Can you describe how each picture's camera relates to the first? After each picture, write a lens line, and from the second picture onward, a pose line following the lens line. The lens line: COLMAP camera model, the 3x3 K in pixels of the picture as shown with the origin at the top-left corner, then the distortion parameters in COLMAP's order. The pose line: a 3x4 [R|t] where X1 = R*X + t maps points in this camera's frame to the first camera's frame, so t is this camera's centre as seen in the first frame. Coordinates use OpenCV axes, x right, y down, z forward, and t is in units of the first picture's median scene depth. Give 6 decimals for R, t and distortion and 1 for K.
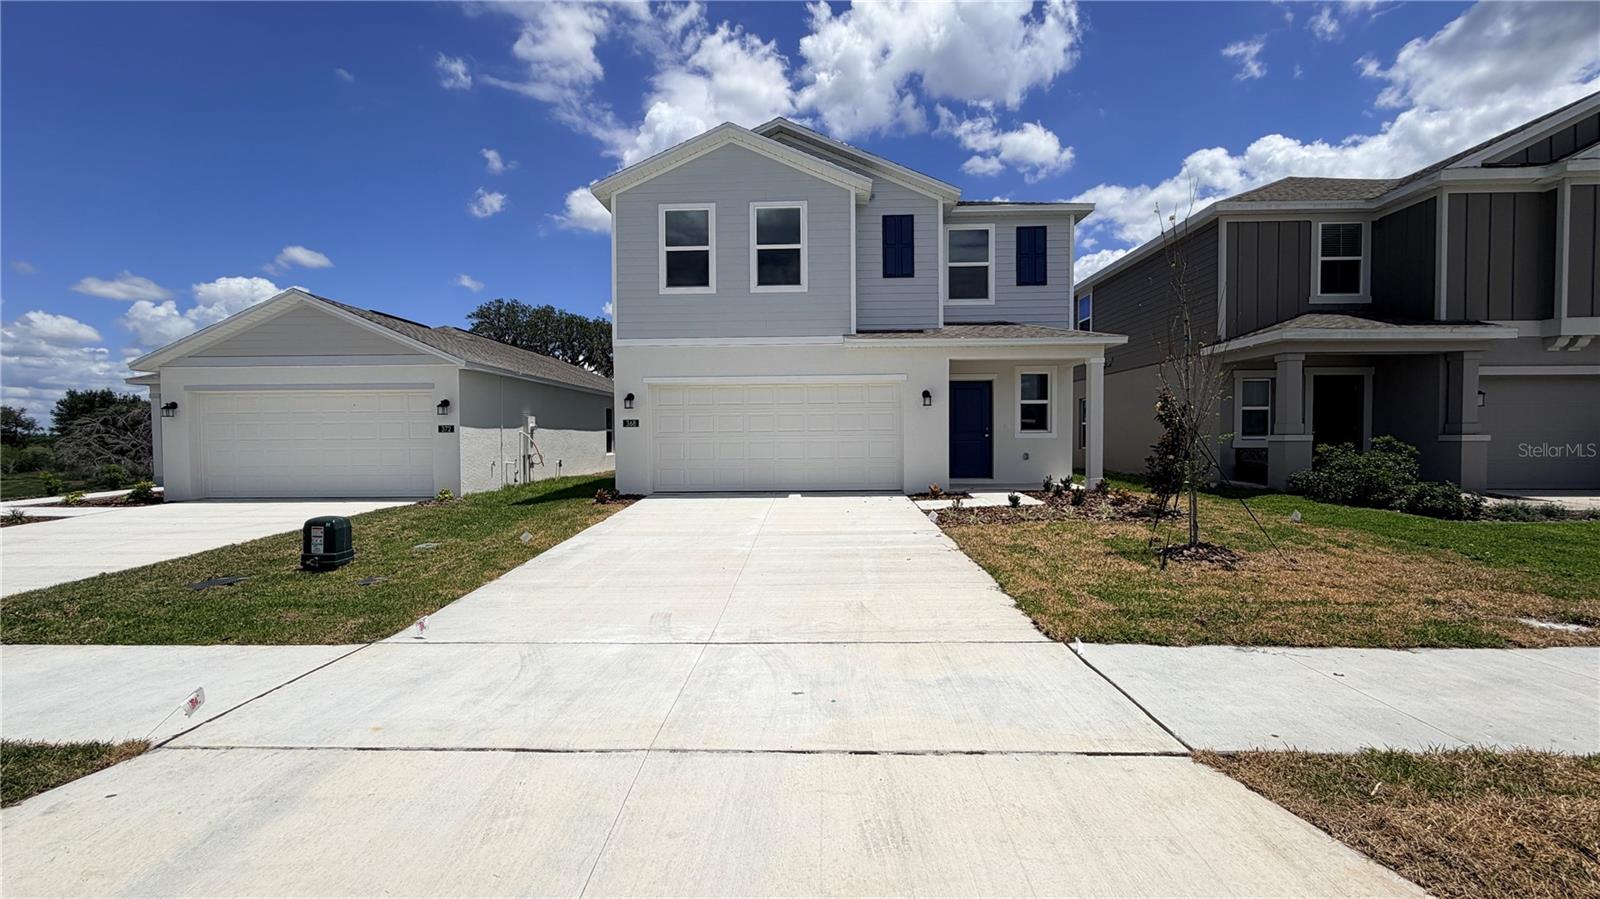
lens RADIAL K [[653.9, 0, 800.6], [0, 653.9, 450.5], [0, 0, 1]] dist [0.002419, 0.000997]
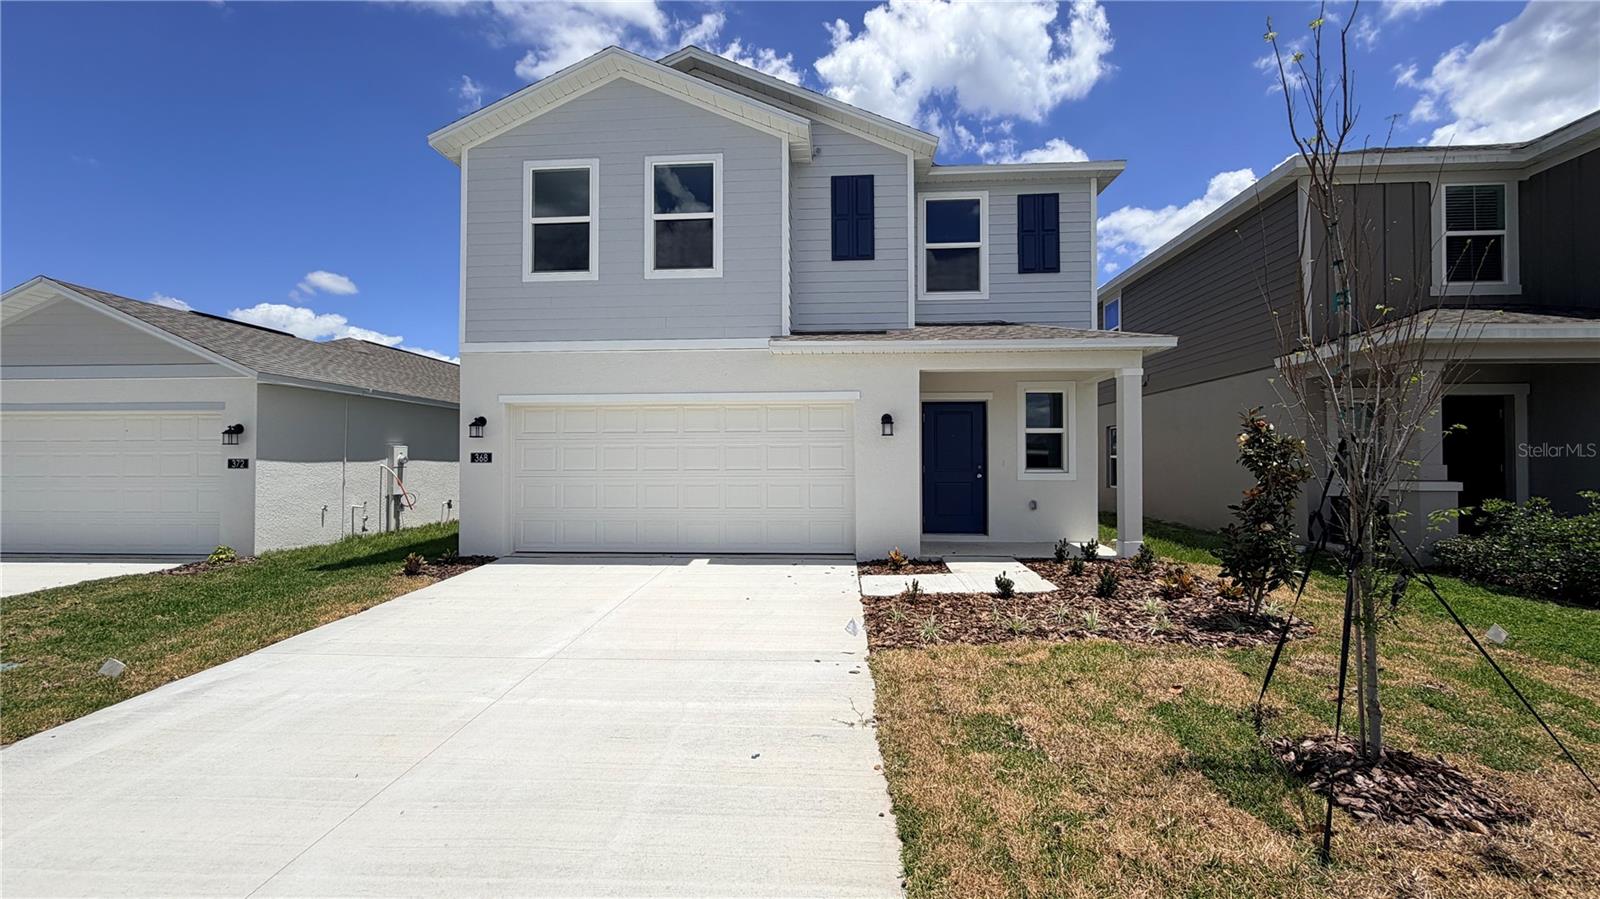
lens RADIAL K [[653.9, 0, 797.7], [0, 653.9, 449.7], [0, 0, 1]] dist [0.002419, 0.000997]
pose [[0.999254, 0.005284, -0.038252, 0.118785], [-0.006752, 0.999242, -0.038343, -0.024485], [0.038020, 0.038573, 0.998532, 0.281207]]
